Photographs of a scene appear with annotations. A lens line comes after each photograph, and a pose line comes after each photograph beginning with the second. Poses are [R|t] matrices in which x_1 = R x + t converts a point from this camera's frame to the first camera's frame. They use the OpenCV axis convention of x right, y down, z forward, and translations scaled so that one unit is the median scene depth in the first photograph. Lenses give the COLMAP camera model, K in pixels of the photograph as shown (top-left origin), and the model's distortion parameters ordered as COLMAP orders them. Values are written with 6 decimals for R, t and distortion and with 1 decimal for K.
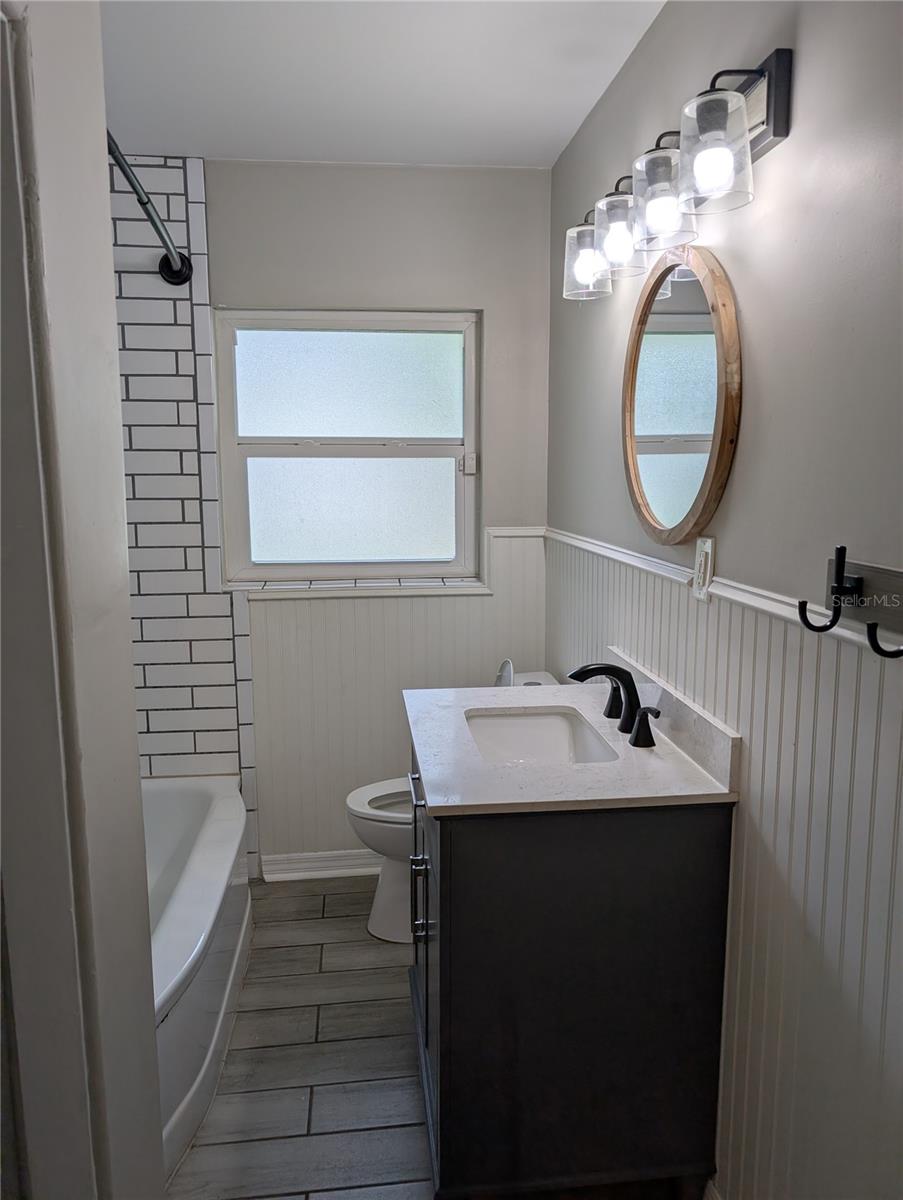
lens RADIAL K [[855.9, 0, 451.5], [0, 855.9, 600.0], [0, 0, 1]] dist [0.003670, -0.004445]
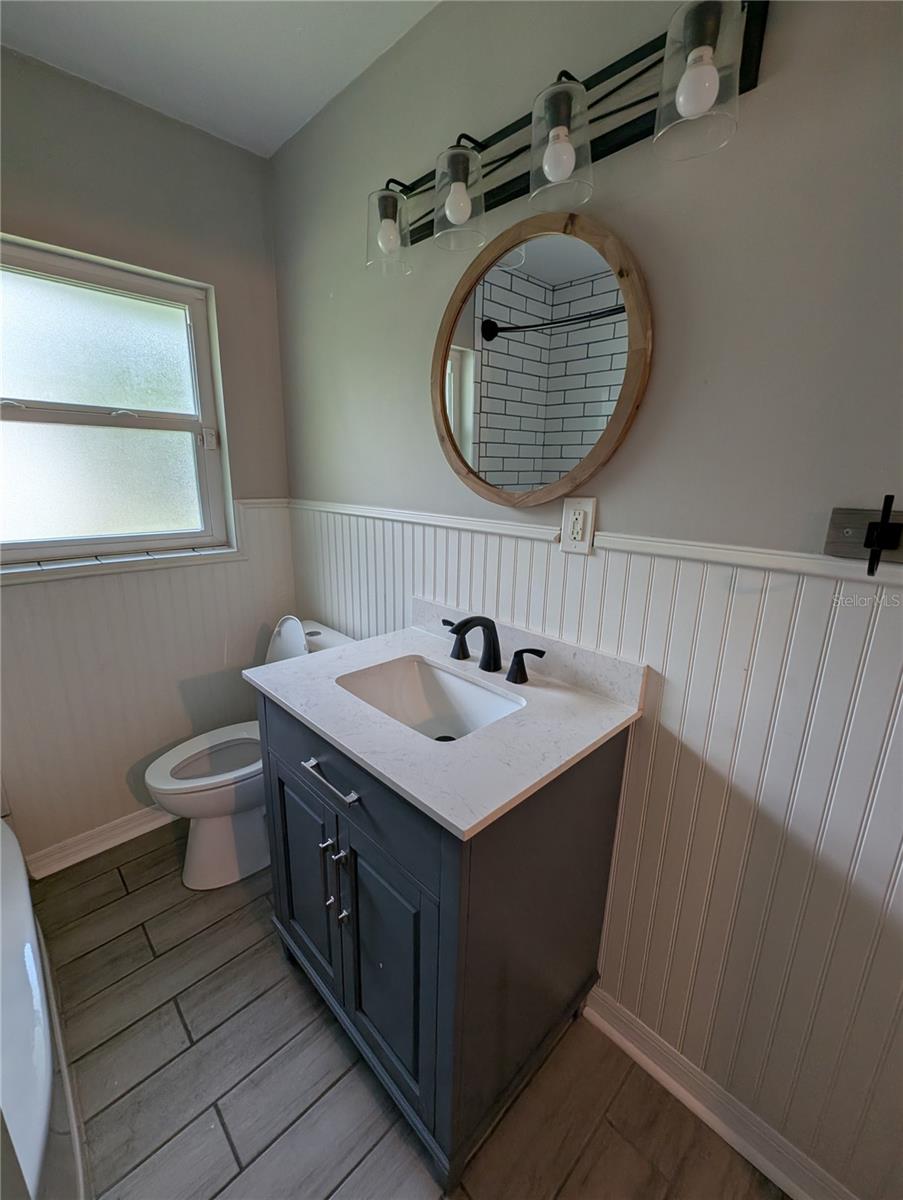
lens RADIAL K [[492.7, 0, 450.9], [0, 492.7, 606.5], [0, 0, 1]] dist [-0.001014, -0.000157]
pose [[0.789791, -0.145892, 0.595773, -0.202700], [0.072767, 0.986728, 0.145163, -0.029878], [-0.609045, -0.071296, 0.789925, 0.459770]]
